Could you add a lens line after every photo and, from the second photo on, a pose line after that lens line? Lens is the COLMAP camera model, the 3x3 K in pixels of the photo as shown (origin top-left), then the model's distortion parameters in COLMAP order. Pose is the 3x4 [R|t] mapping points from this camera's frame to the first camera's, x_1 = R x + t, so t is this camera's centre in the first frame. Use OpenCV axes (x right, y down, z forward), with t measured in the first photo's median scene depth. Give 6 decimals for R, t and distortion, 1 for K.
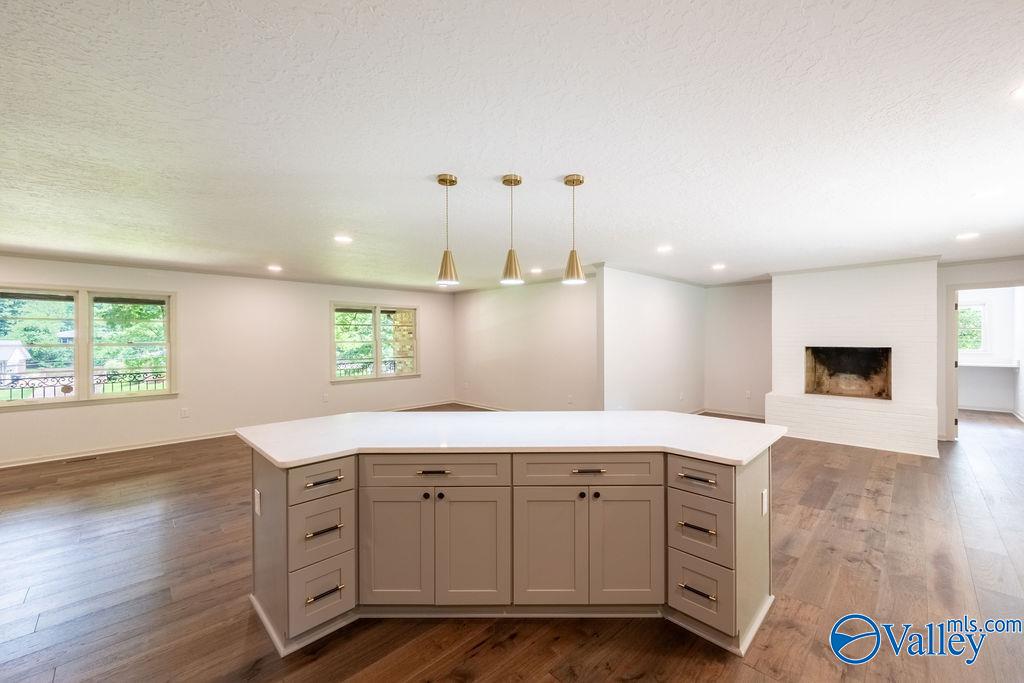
lens RADIAL K [[399.7, 0, 512.9], [0, 399.7, 339.8], [0, 0, 1]] dist [0.005249, -0.000833]
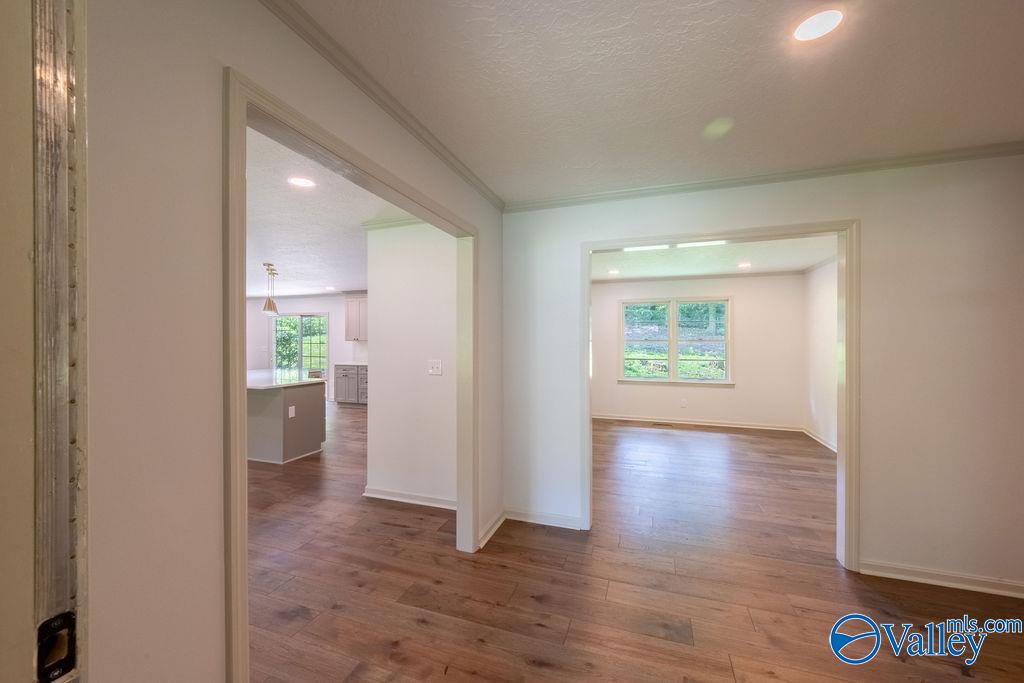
lens RADIAL K [[399.7, 0, 511.2], [0, 399.7, 336.1], [0, 0, 1]] dist [0.005249, -0.000833]
pose [[-0.437183, 0.013211, 0.899276, -1.111708], [0.004645, 0.999912, -0.012431, 0.009328], [-0.899361, -0.001257, -0.437206, 0.315154]]
